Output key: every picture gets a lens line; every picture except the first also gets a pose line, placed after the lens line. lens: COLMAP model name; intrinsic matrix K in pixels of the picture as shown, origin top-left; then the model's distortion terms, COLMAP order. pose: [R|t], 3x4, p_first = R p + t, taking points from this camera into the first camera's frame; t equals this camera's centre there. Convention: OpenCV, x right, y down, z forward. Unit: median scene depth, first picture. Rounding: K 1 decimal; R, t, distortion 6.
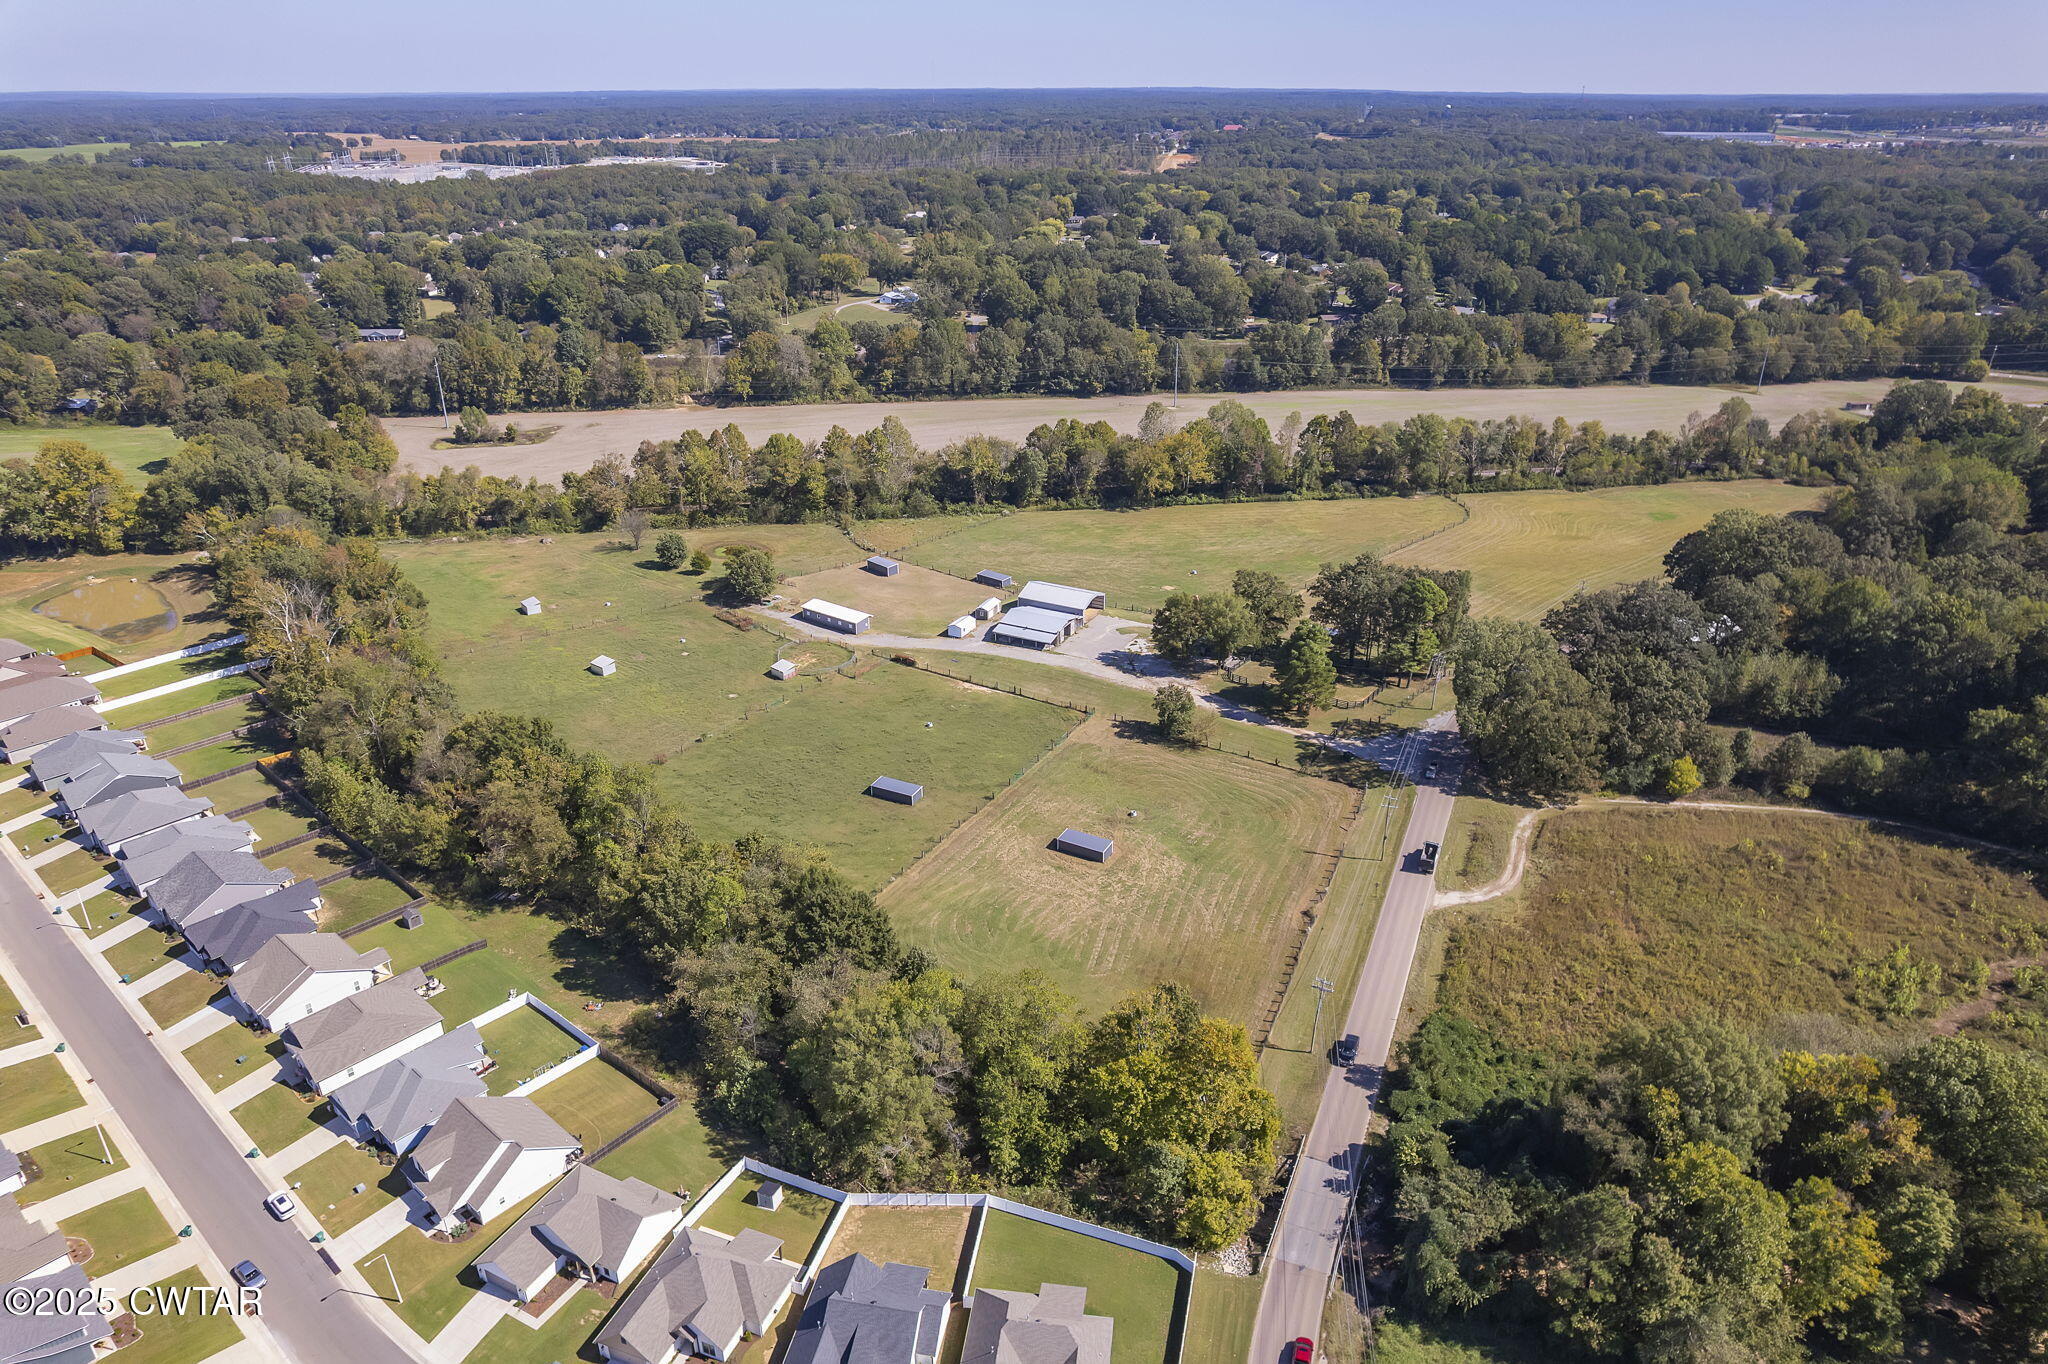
lens RADIAL K [[1311.1, 0, 1028.8], [0, 1311.1, 691.5], [0, 0, 1]] dist [-0.077050, 0.068606]
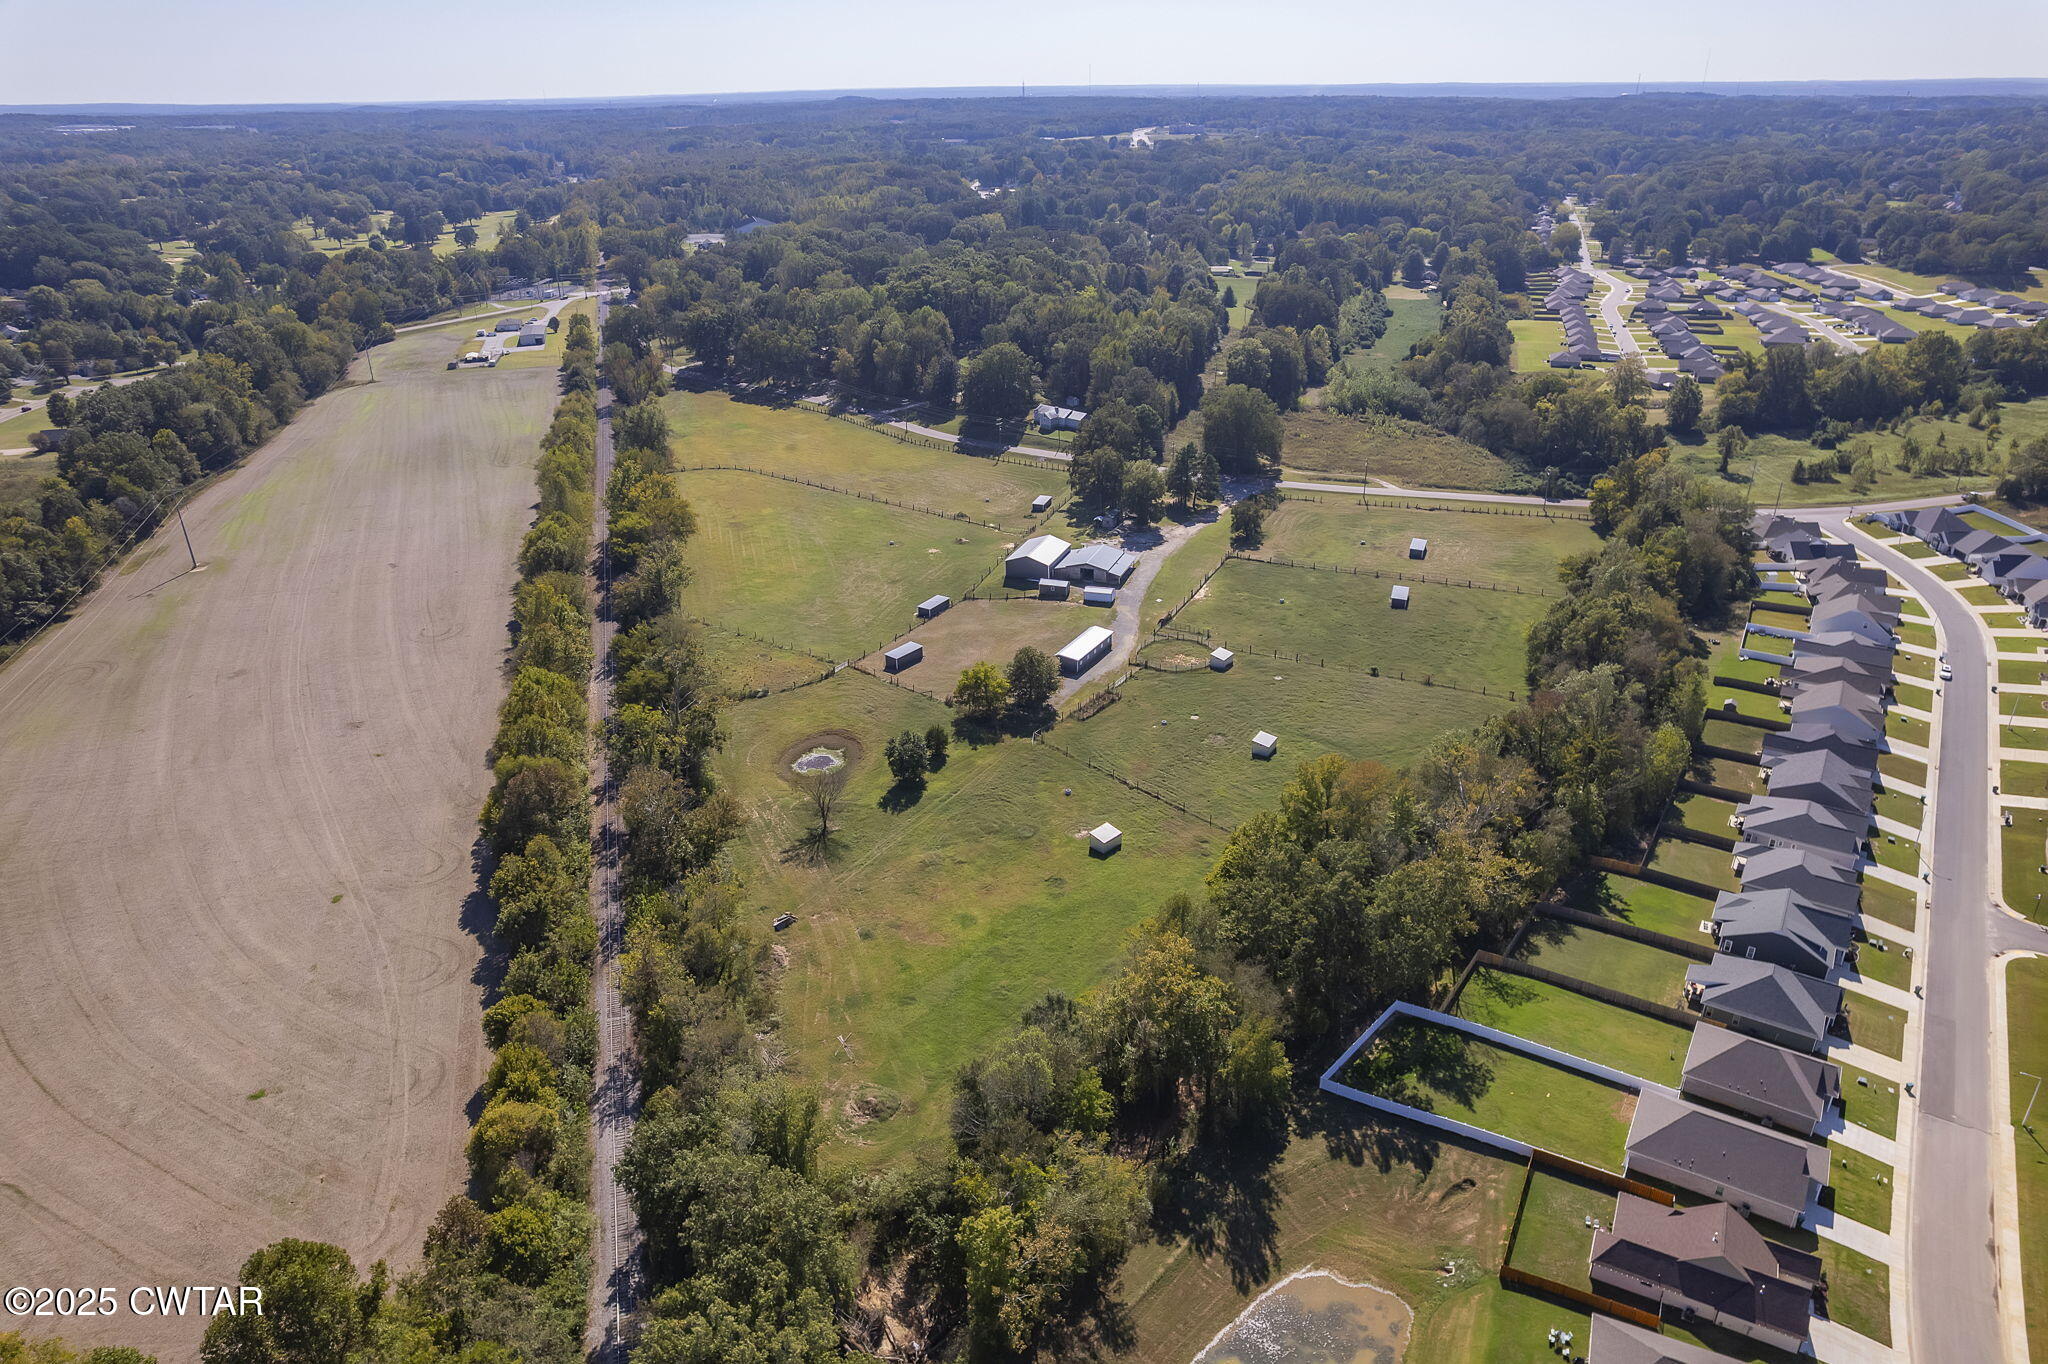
lens RADIAL K [[1311.1, 0, 1031.9], [0, 1311.1, 681.7], [0, 0, 1]] dist [-0.077050, 0.068606]
pose [[-0.133206, -0.416199, 0.899463, -0.977714], [0.433021, 0.791904, 0.430558, -0.450563], [-0.891487, 0.446840, 0.074737, 0.961173]]
